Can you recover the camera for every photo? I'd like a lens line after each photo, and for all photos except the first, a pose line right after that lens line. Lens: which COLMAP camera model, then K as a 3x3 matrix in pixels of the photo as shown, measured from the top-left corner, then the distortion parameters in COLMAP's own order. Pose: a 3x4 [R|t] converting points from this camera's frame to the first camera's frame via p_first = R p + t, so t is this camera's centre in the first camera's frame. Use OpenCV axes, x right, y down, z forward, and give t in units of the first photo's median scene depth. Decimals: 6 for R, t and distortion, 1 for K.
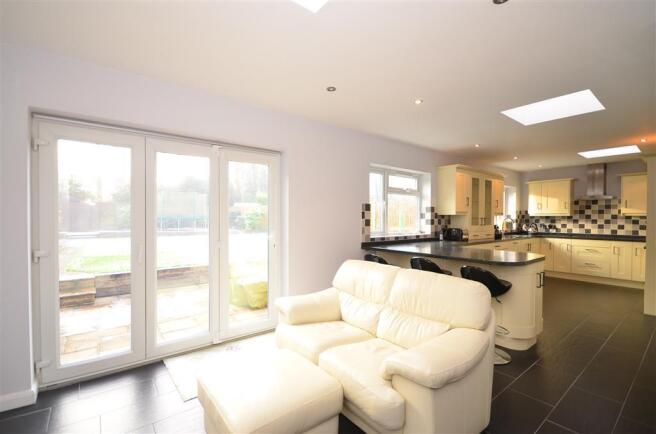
lens RADIAL K [[310.5, 0, 328.0], [0, 310.5, 217.0], [0, 0, 1]] dist [-0.000053, -0.000005]
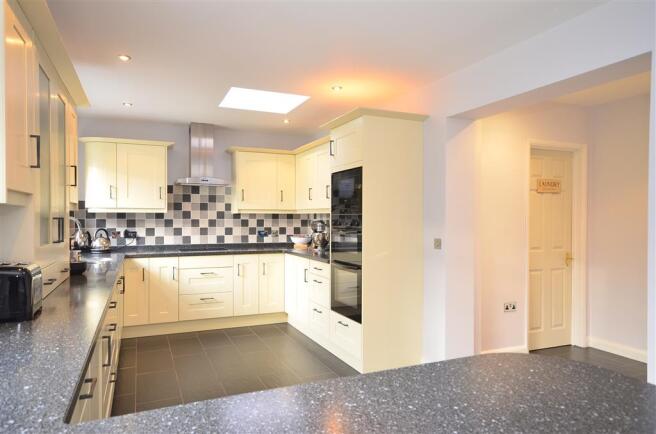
lens RADIAL K [[421.7, 0, 328.0], [0, 421.7, 217.0], [0, 0, 1]] dist [0.003612, 0.001470]
pose [[0.269381, -0.001653, 0.963032, 0.154708], [-0.001945, 0.999996, 0.002261, 0.001163], [-0.963032, -0.002482, 0.269377, 0.536735]]
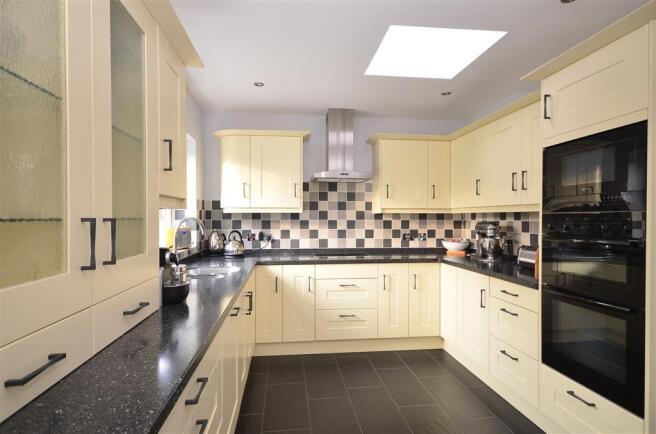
lens RADIAL K [[360.3, 0, 328.0], [0, 360.3, 217.0], [0, 0, 1]] dist [-0.001070, -0.000051]
pose [[0.542425, -0.000810, 0.840104, 0.342667], [0.000292, 1.000000, 0.000775, 0.002026], [-0.840104, -0.000175, 0.542425, 0.671372]]
